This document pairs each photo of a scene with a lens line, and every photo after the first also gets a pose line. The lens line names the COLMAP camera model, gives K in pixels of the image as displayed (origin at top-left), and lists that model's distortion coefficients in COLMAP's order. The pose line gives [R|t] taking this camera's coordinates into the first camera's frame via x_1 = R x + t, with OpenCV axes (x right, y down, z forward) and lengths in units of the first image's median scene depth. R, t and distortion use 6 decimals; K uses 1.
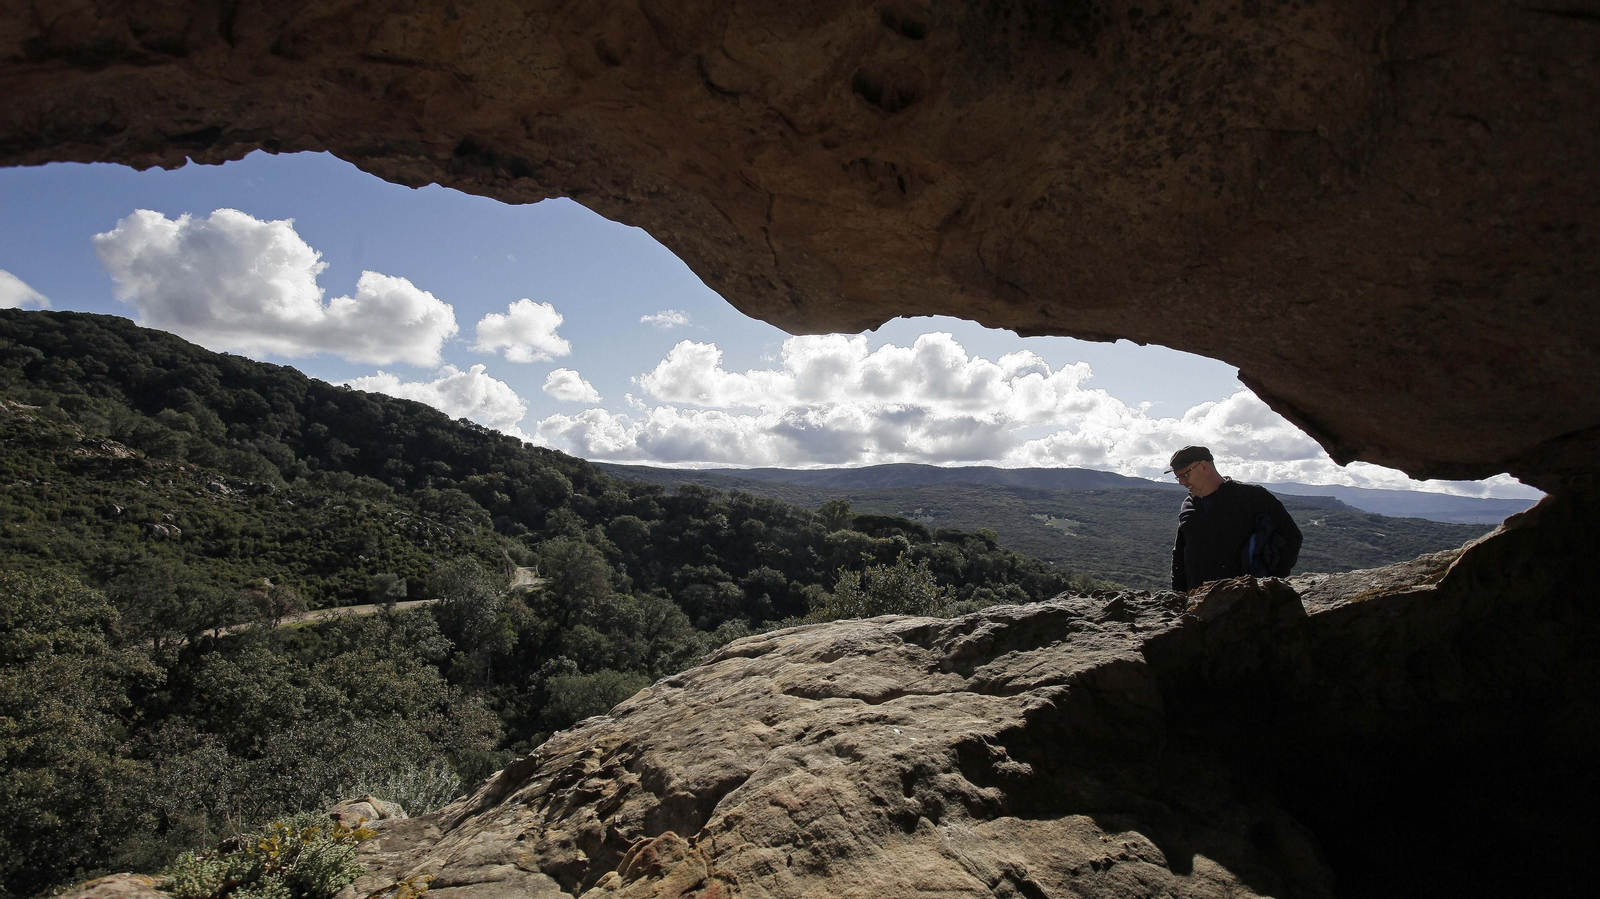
lens RADIAL K [[809.2, 0, 800.0], [0, 809.2, 449.5], [0, 0, 1]] dist [-0.075500, 0.036352]
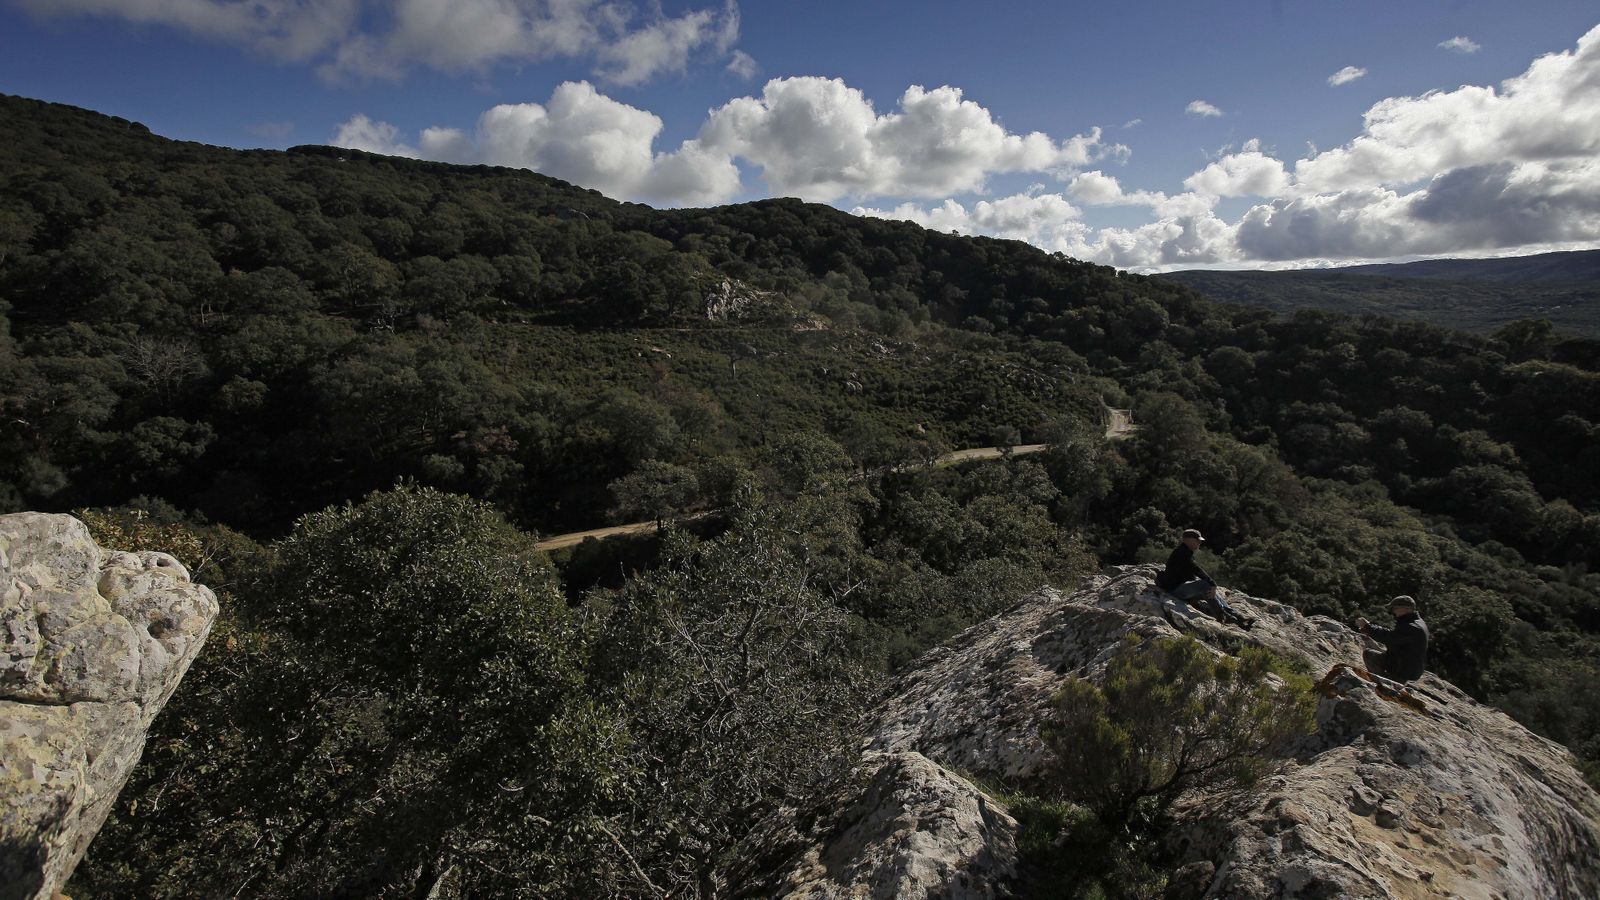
lens RADIAL K [[809.2, 0, 800.0], [0, 809.2, 450.0], [0, 0, 1]] dist [-0.075500, 0.036352]
pose [[0.761582, 0.079093, -0.643224, 0.031360], [0.064325, 0.978398, 0.196468, -0.053101], [0.644868, -0.191002, 0.740043, -0.100347]]
